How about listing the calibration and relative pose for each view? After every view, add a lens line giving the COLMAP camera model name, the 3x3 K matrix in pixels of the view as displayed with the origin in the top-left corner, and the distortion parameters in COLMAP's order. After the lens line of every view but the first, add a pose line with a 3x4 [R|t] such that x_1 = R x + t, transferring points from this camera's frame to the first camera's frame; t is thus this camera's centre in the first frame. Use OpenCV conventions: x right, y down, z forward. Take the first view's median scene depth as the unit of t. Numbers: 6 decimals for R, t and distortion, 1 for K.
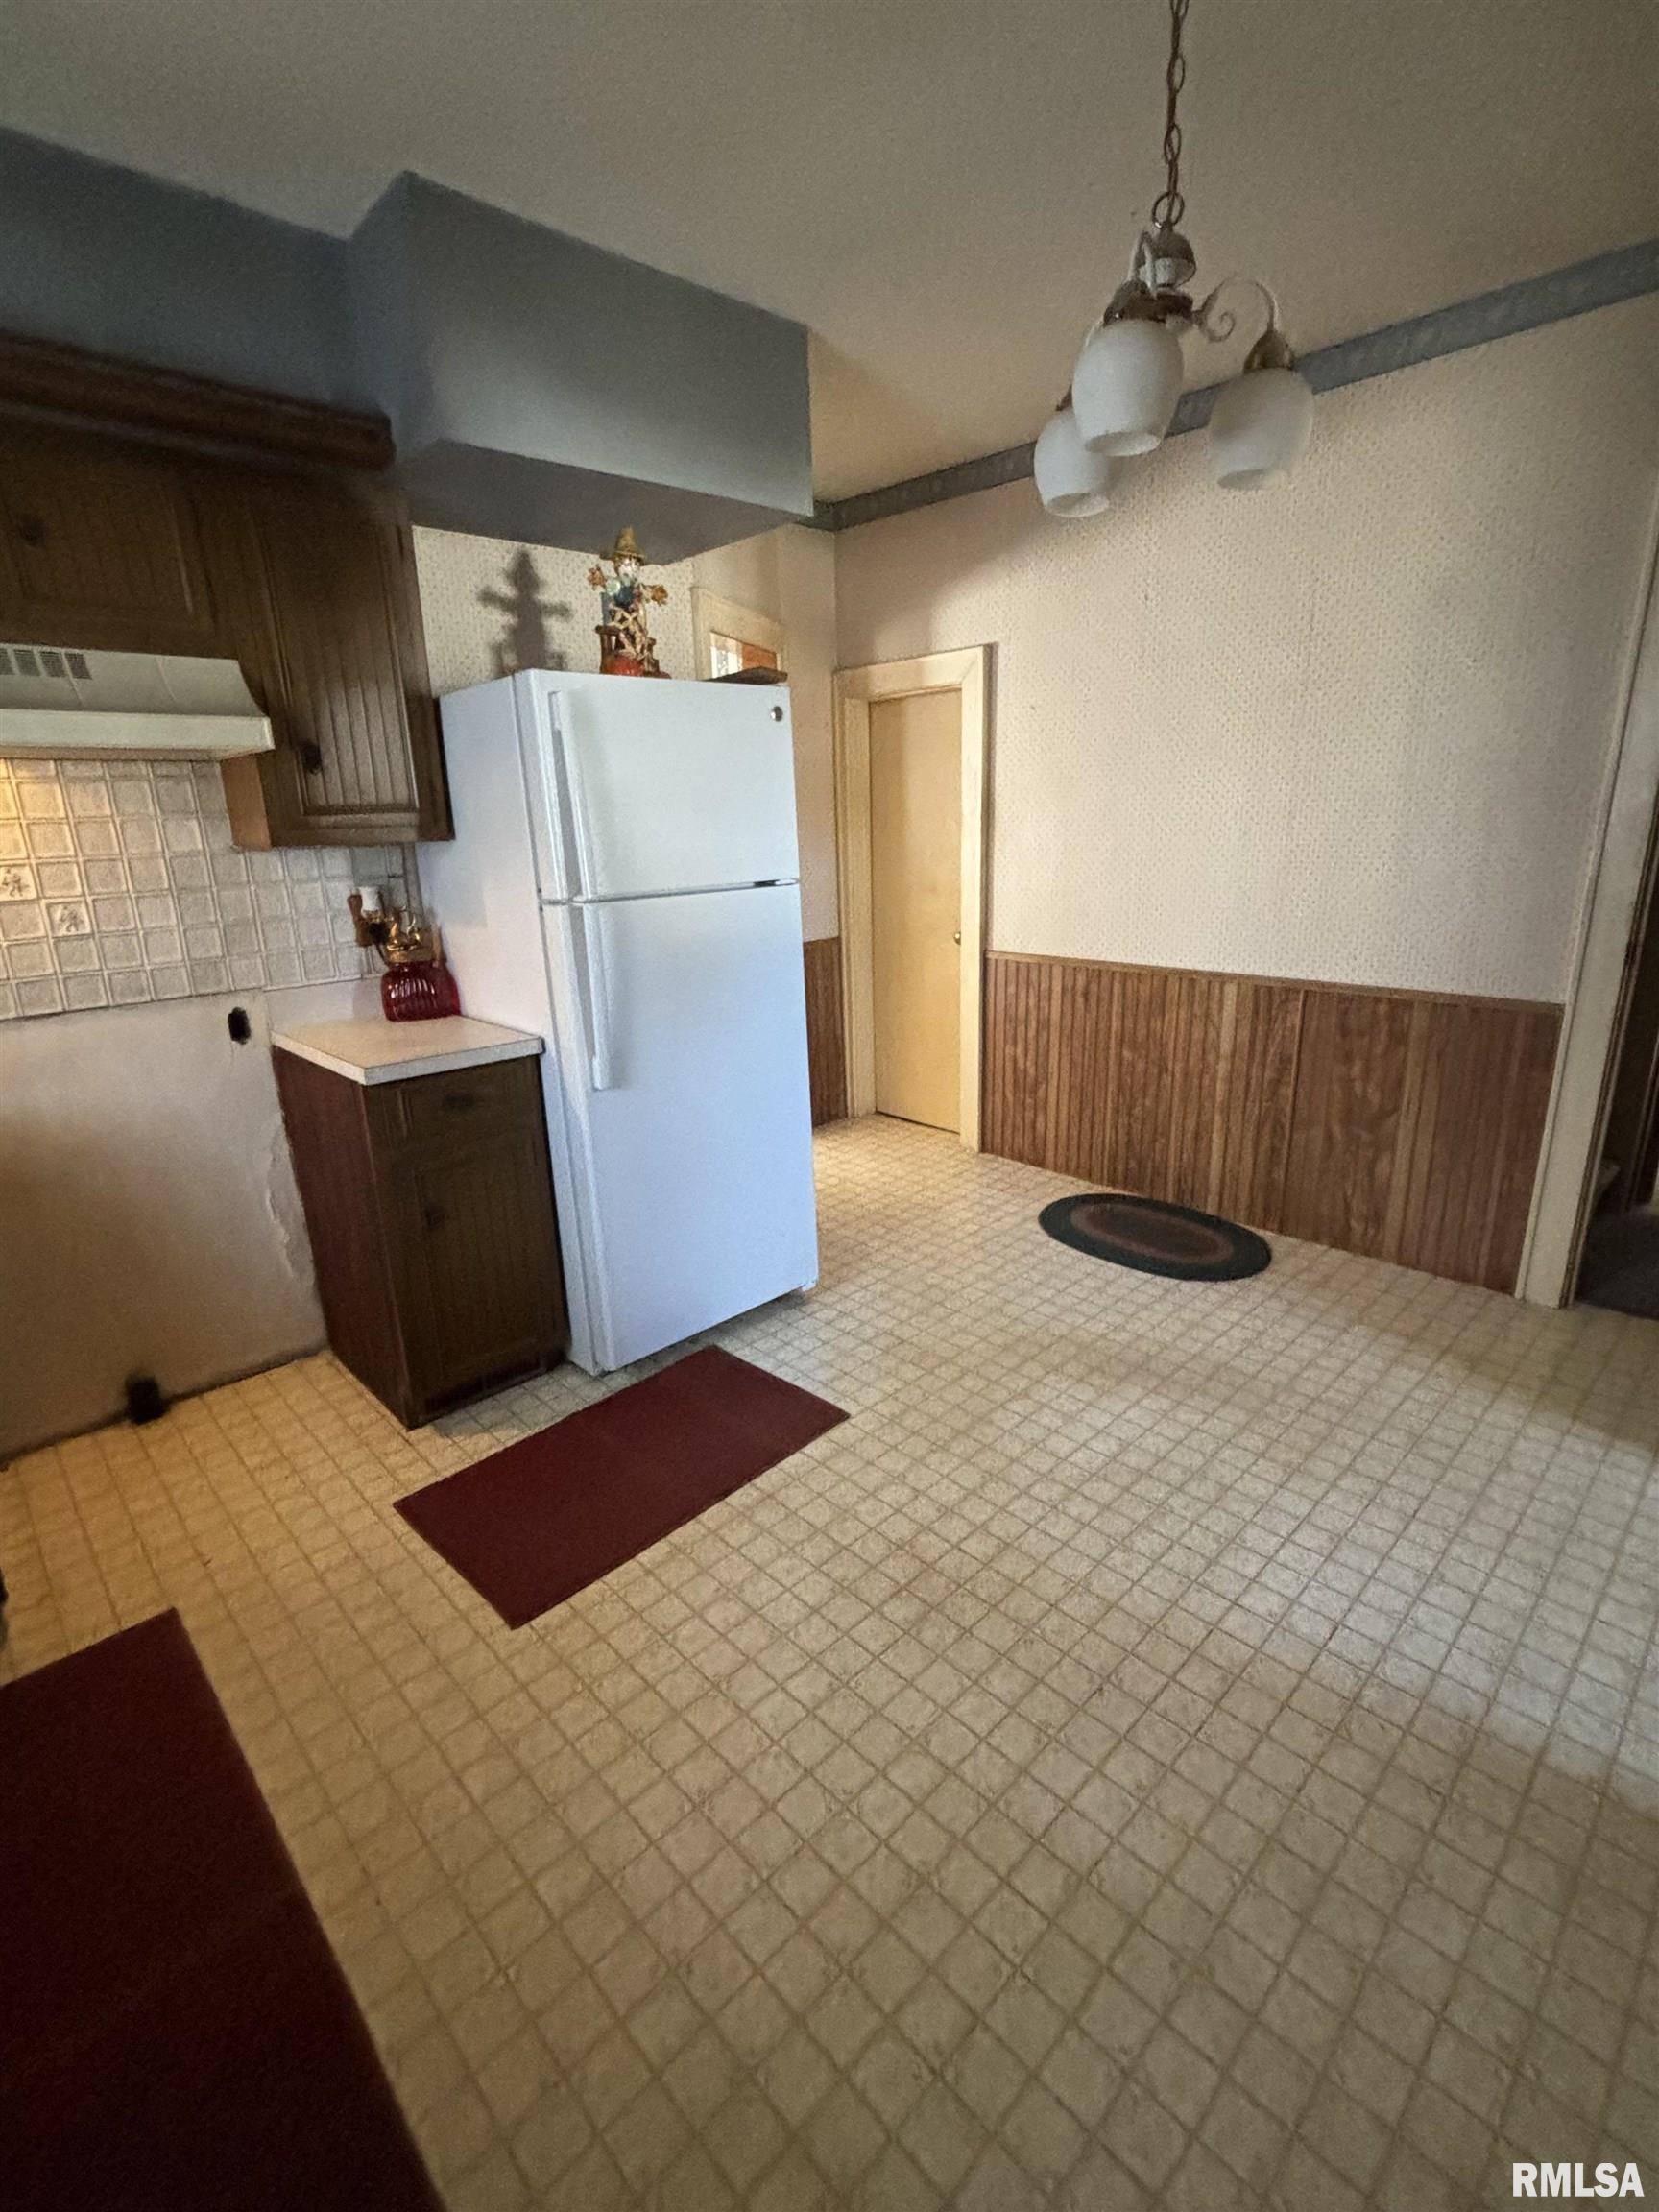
lens RADIAL K [[1014.7, 0, 827.5], [0, 1014.7, 1105.1], [0, 0, 1]] dist [-0.003531, 0.002129]
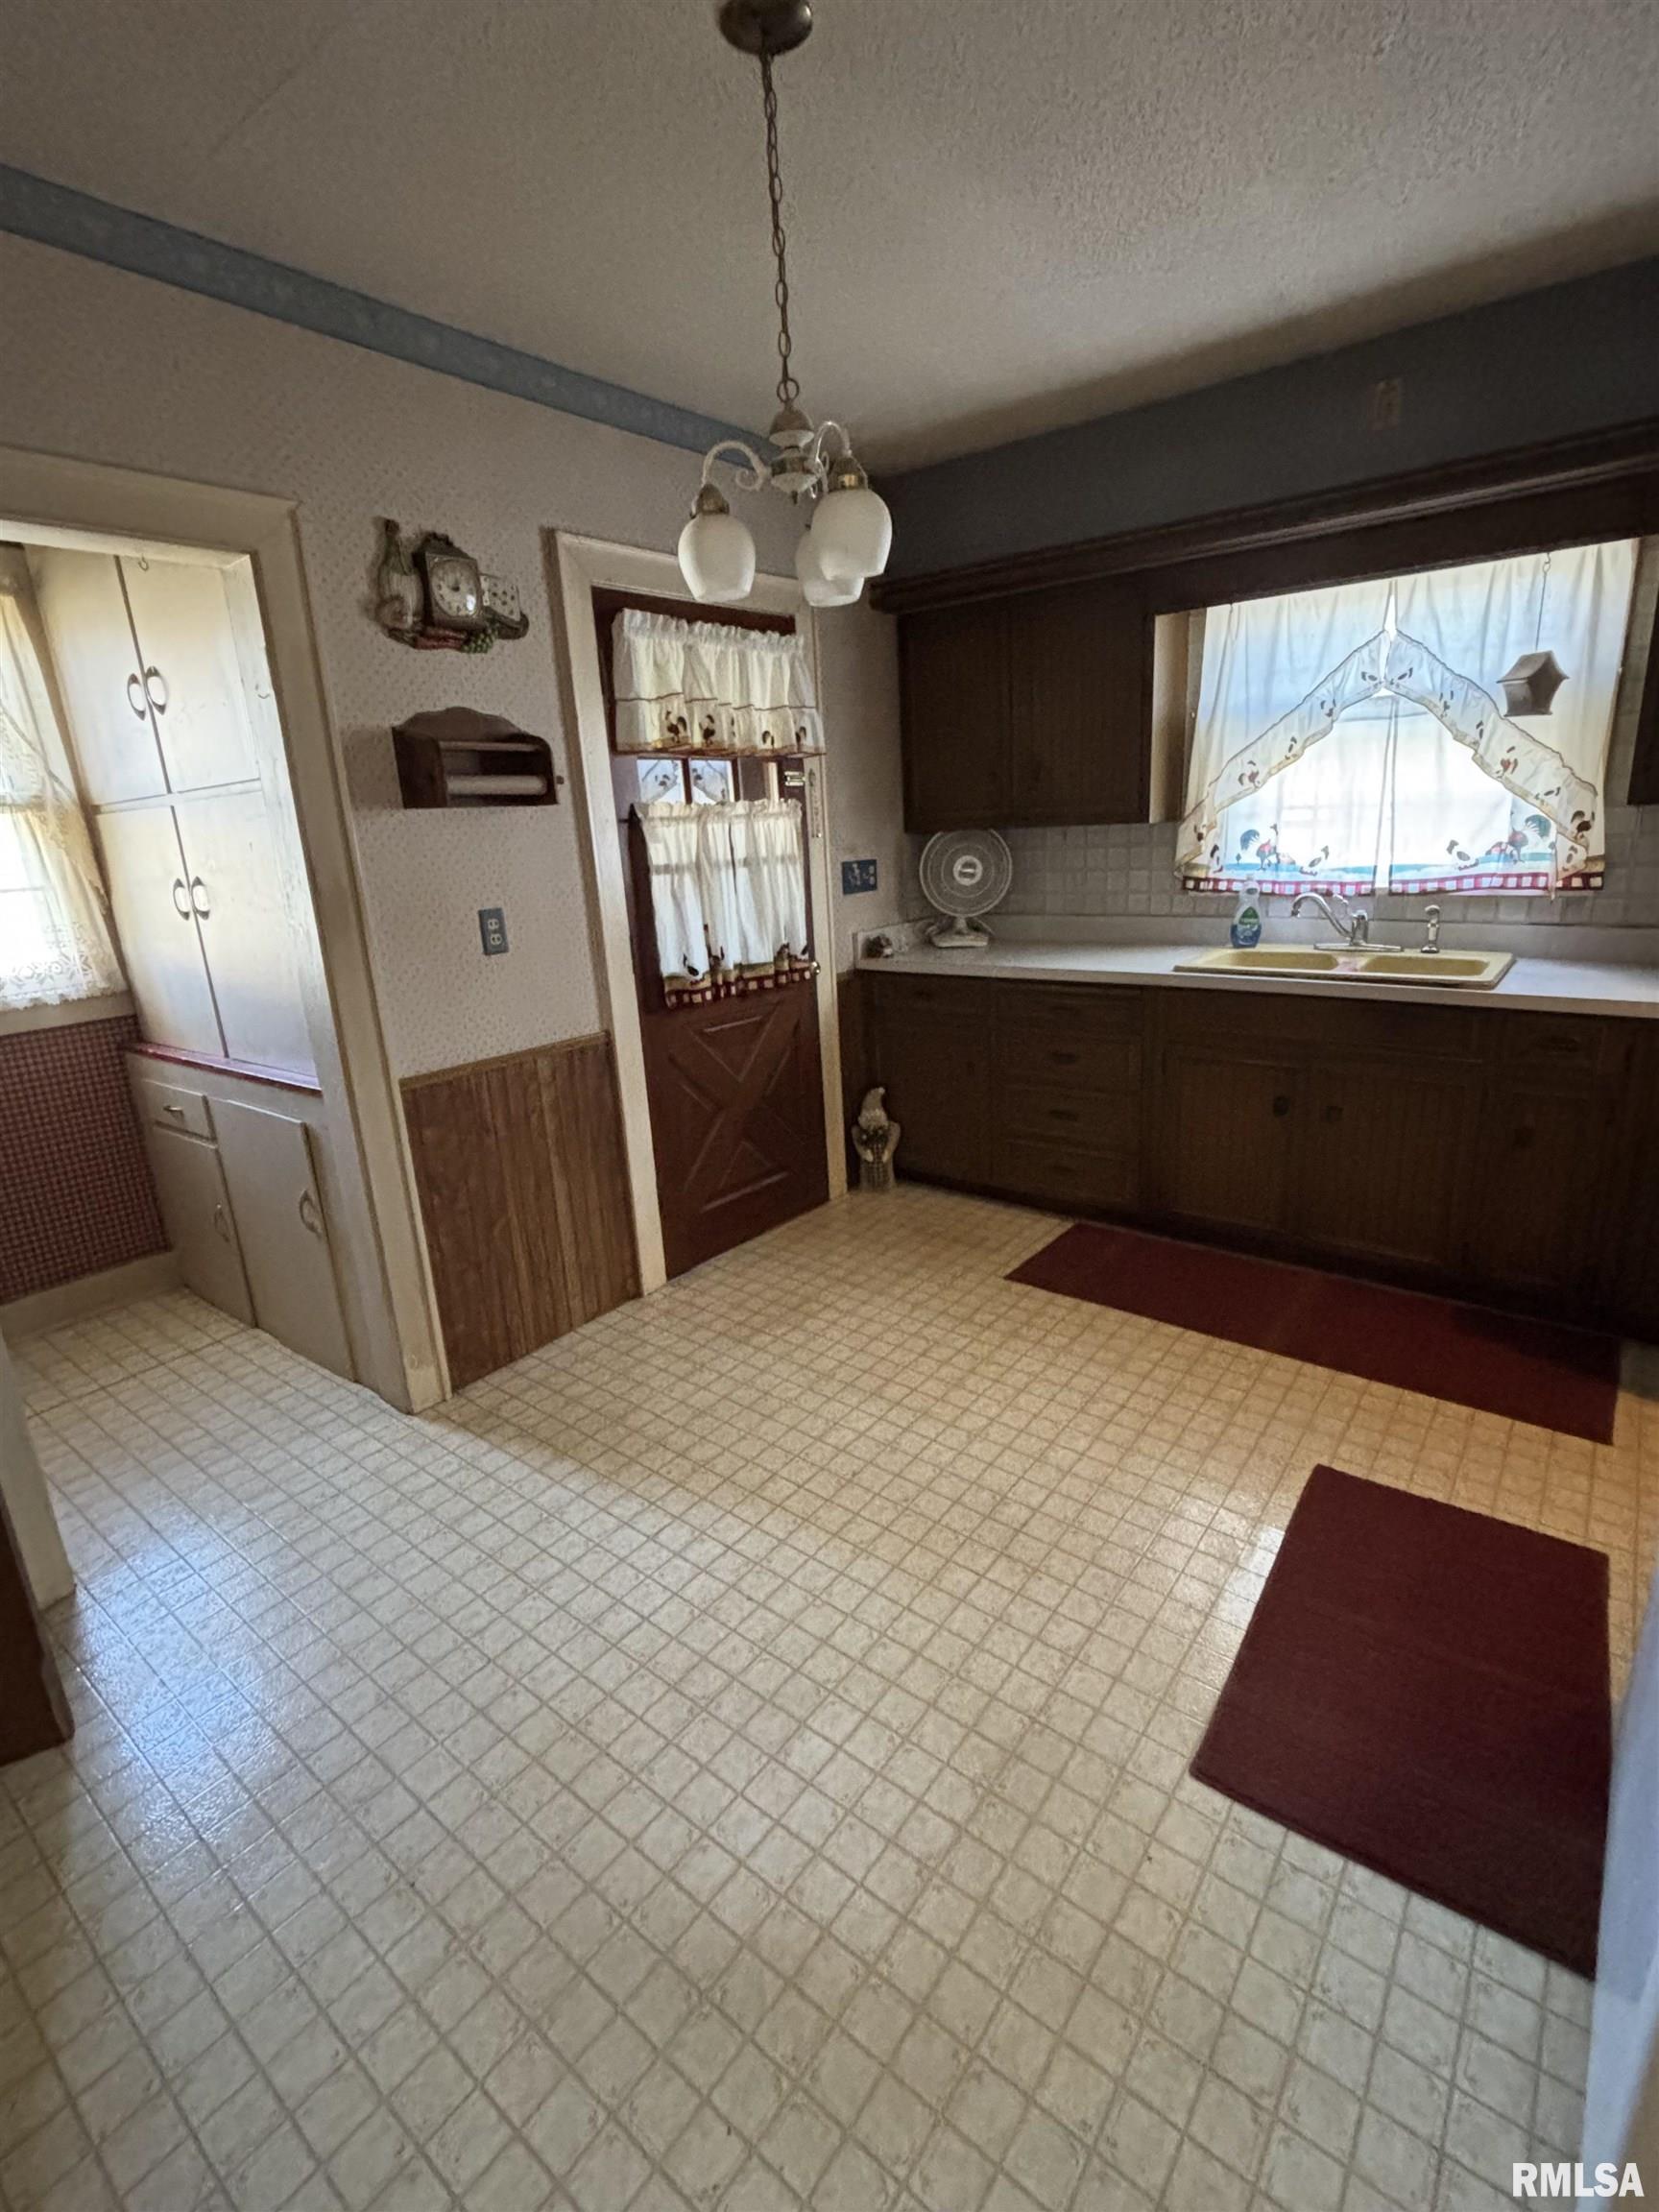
lens RADIAL K [[1014.7, 0, 825.1], [0, 1014.7, 1100.9], [0, 0, 1]] dist [-0.003531, 0.002129]
pose [[-0.987742, 0.113742, -0.106908, 0.330772], [0.039382, 0.844302, 0.534418, -0.492401], [0.151049, 0.523657, -0.838432, 1.569517]]
